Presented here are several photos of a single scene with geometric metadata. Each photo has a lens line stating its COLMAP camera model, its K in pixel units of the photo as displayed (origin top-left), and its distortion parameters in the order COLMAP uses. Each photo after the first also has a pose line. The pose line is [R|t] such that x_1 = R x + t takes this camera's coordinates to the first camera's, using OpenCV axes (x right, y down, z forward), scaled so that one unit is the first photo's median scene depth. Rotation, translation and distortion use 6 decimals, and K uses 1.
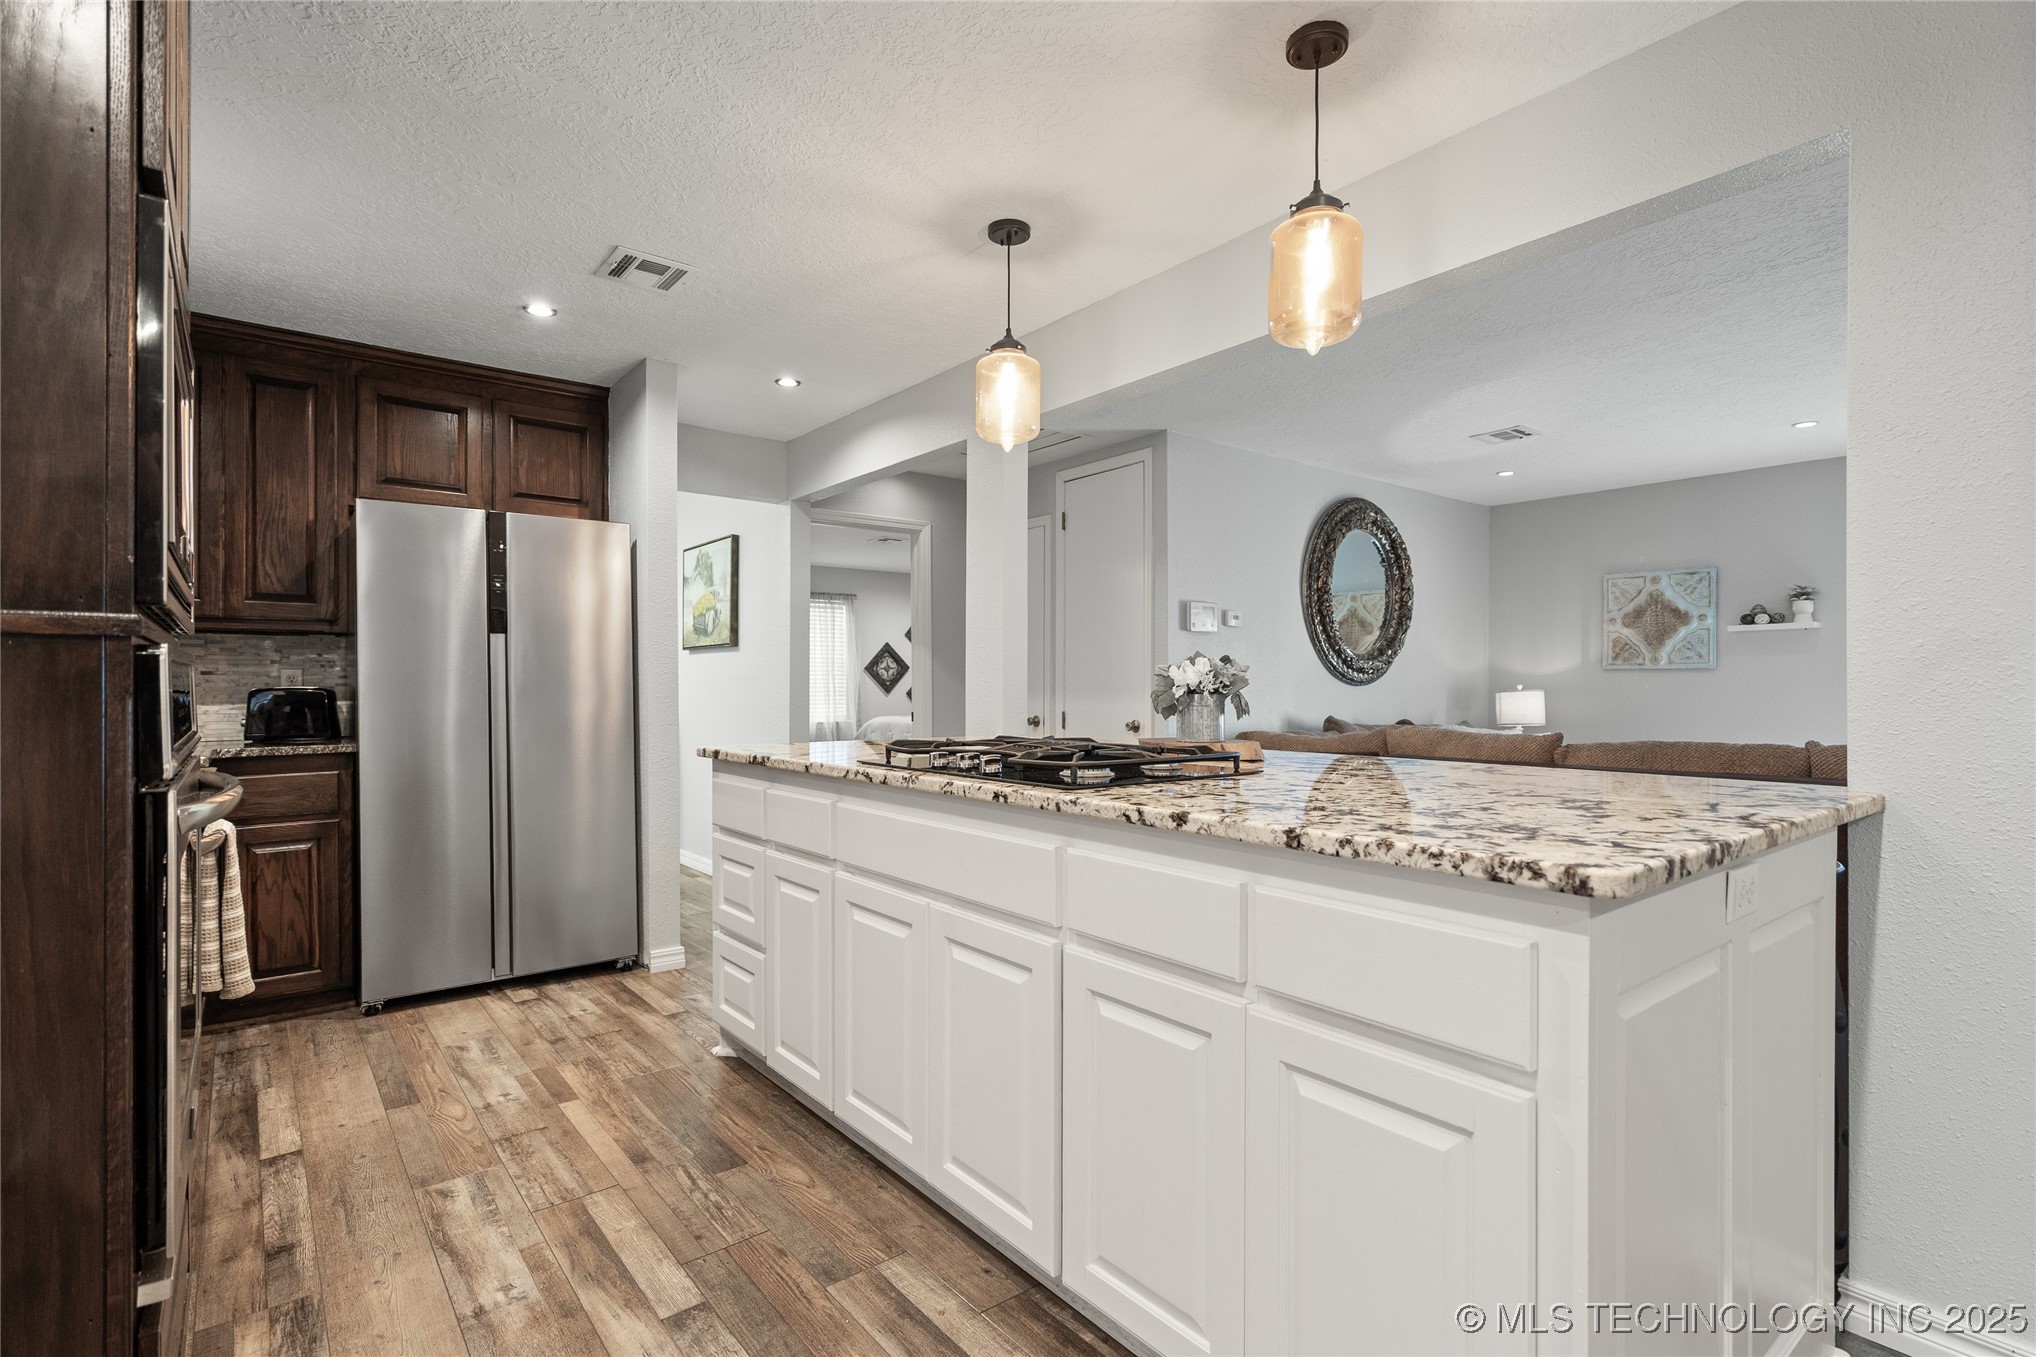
lens RADIAL K [[962.5, 0, 1016.3], [0, 962.5, 682.5], [0, 0, 1]] dist [-0.001488, 0.001375]
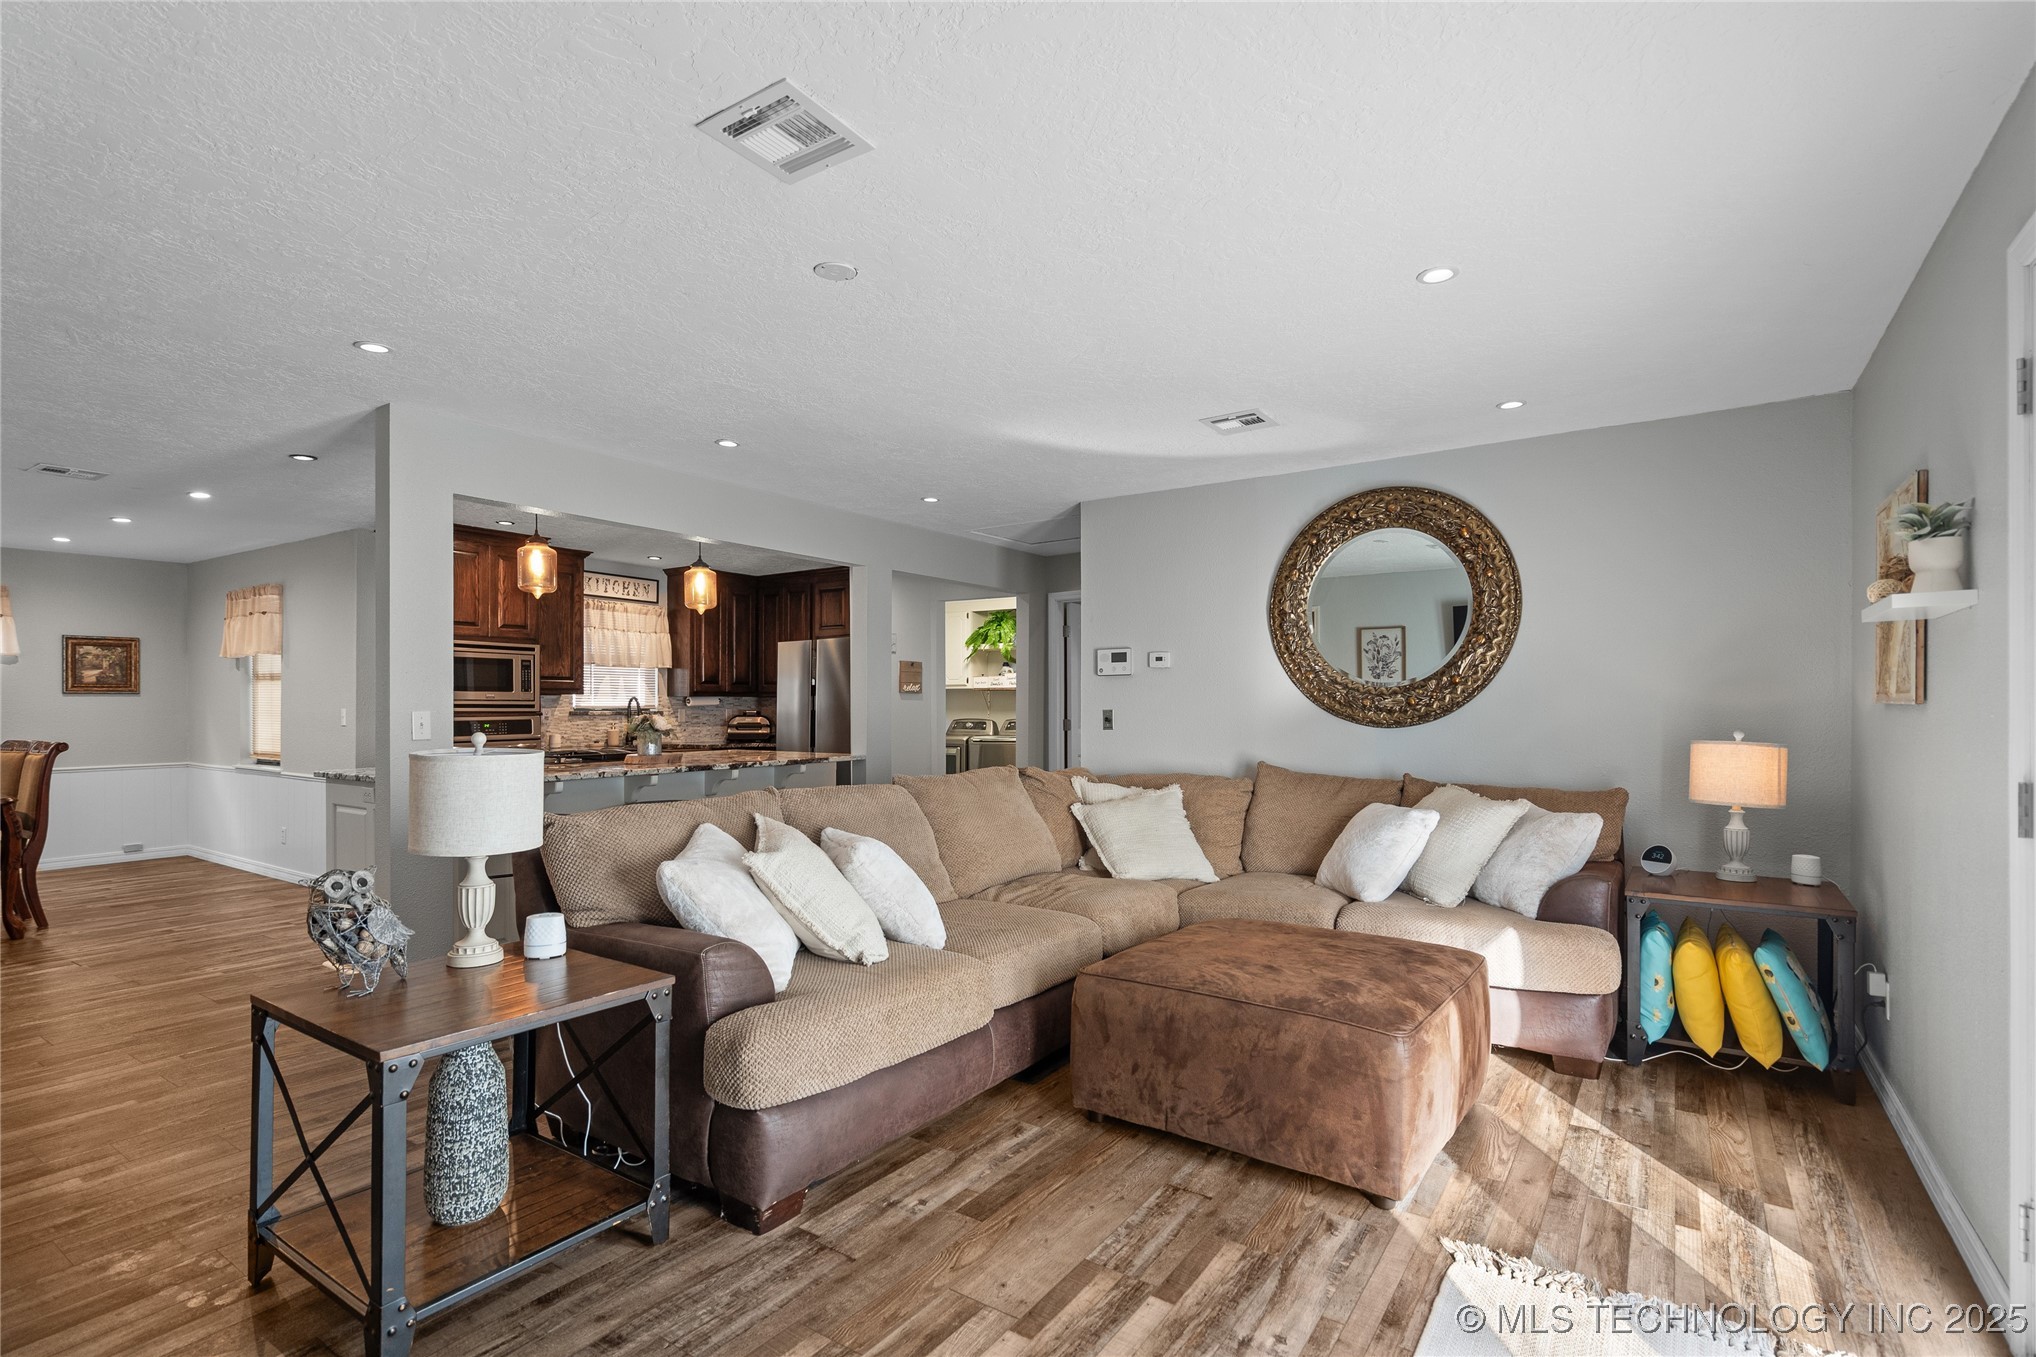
lens RADIAL K [[962.5, 0, 1003.7], [0, 962.5, 716.5], [0, 0, 1]] dist [-0.001488, 0.001375]
pose [[0.285344, 0.011256, -0.958359, 1.074732], [0.008121, 0.999867, 0.014161, -0.020019], [0.958391, -0.011823, 0.285214, 0.504823]]
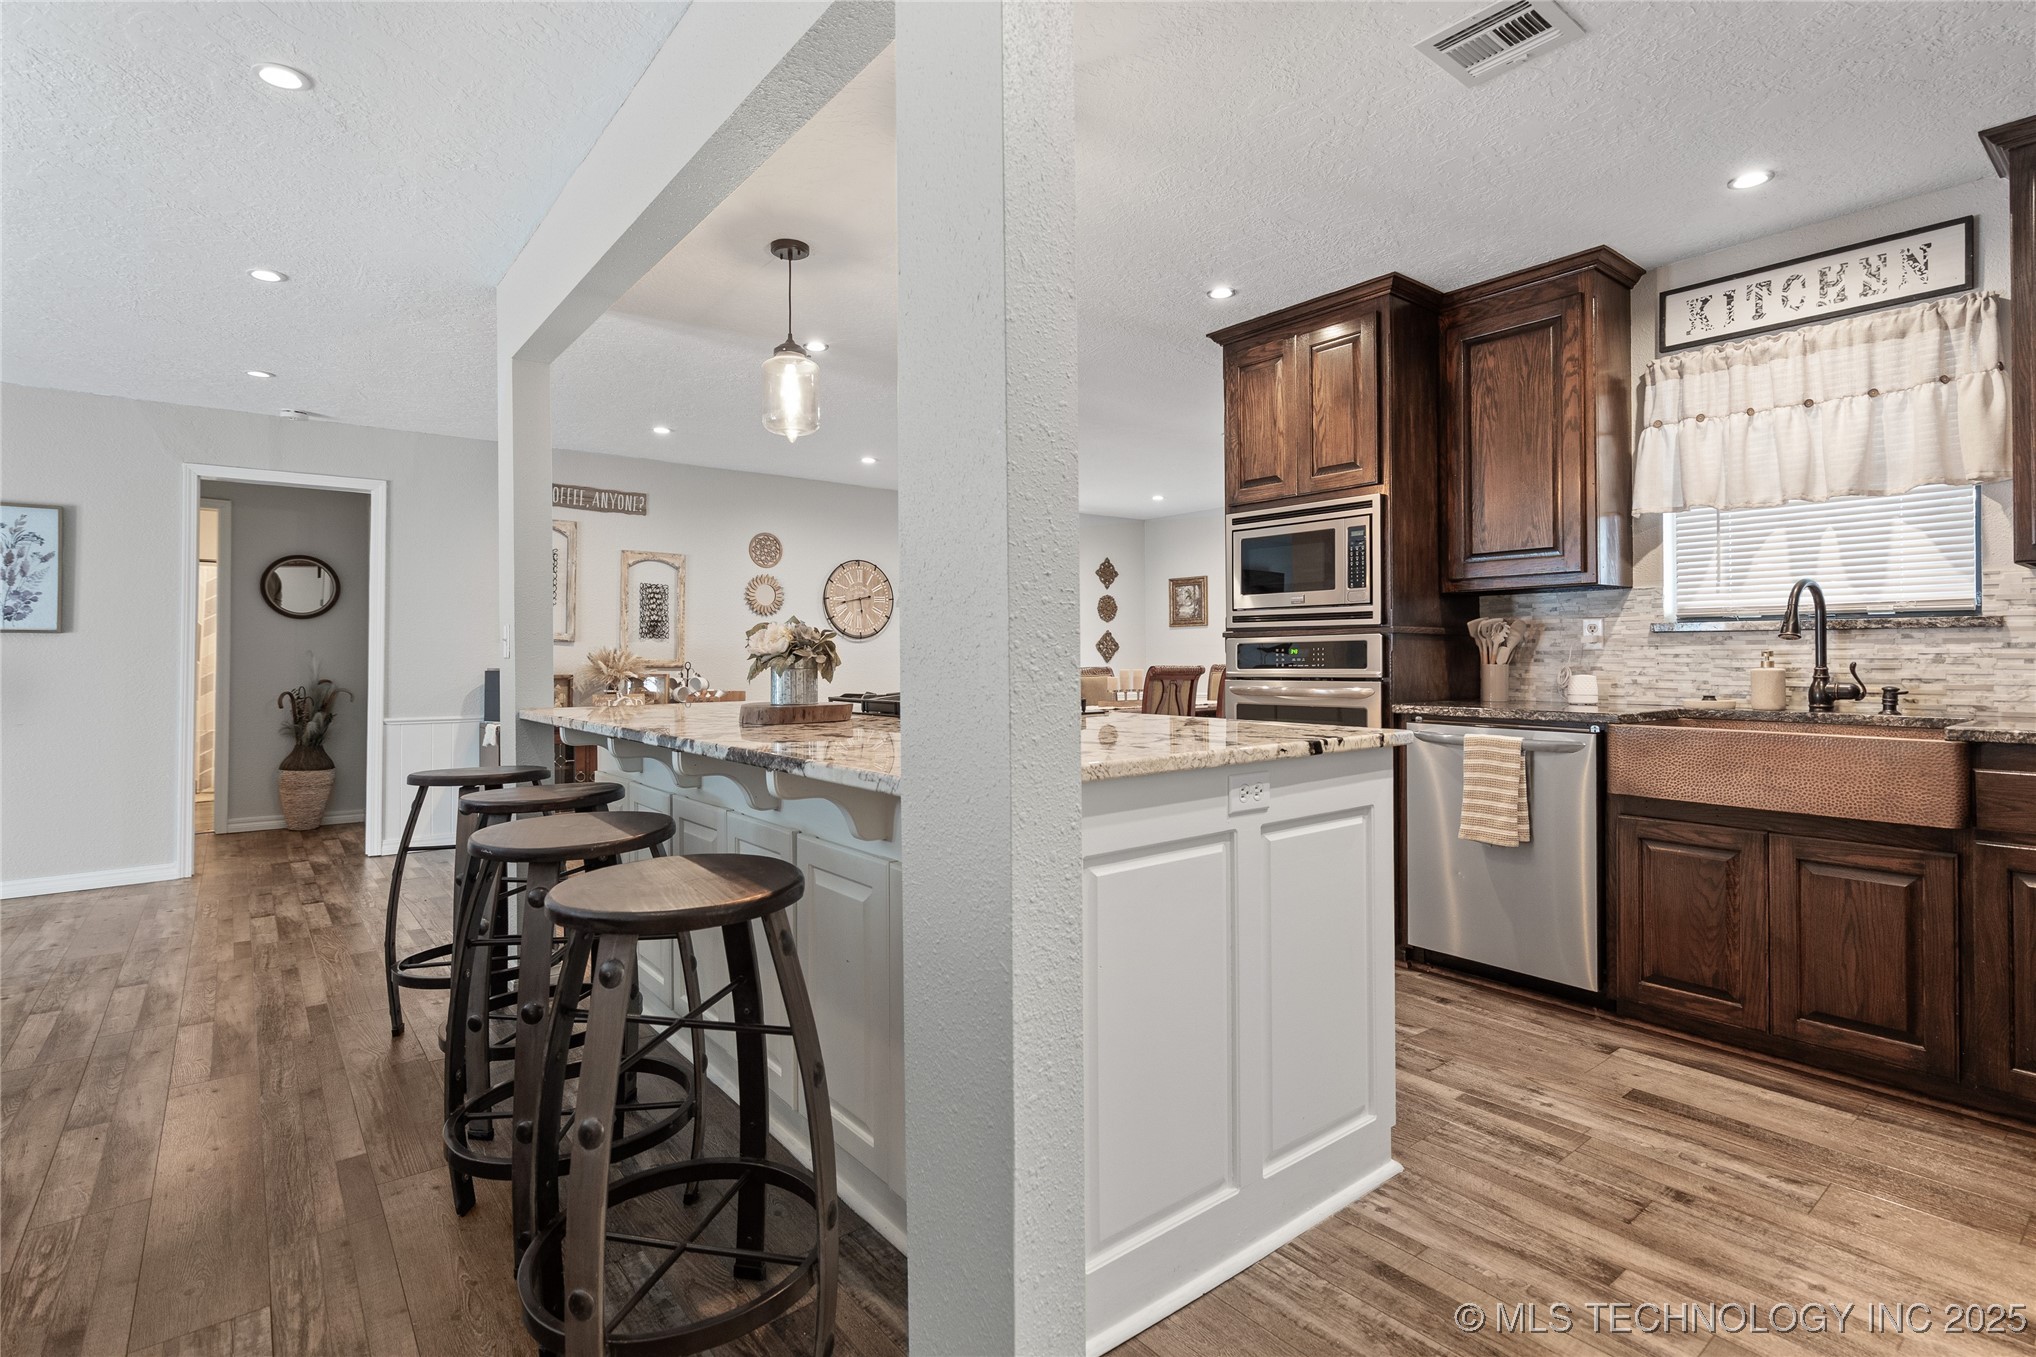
lens RADIAL K [[962.5, 0, 1017.7], [0, 962.5, 651.8], [0, 0, 1]] dist [-0.001488, 0.001375]
pose [[-0.999977, 0.006715, 0.000124, -0.020974], [0.006713, 0.999931, -0.009667, 0.007258], [-0.000188, -0.009666, -0.999953, 0.897866]]
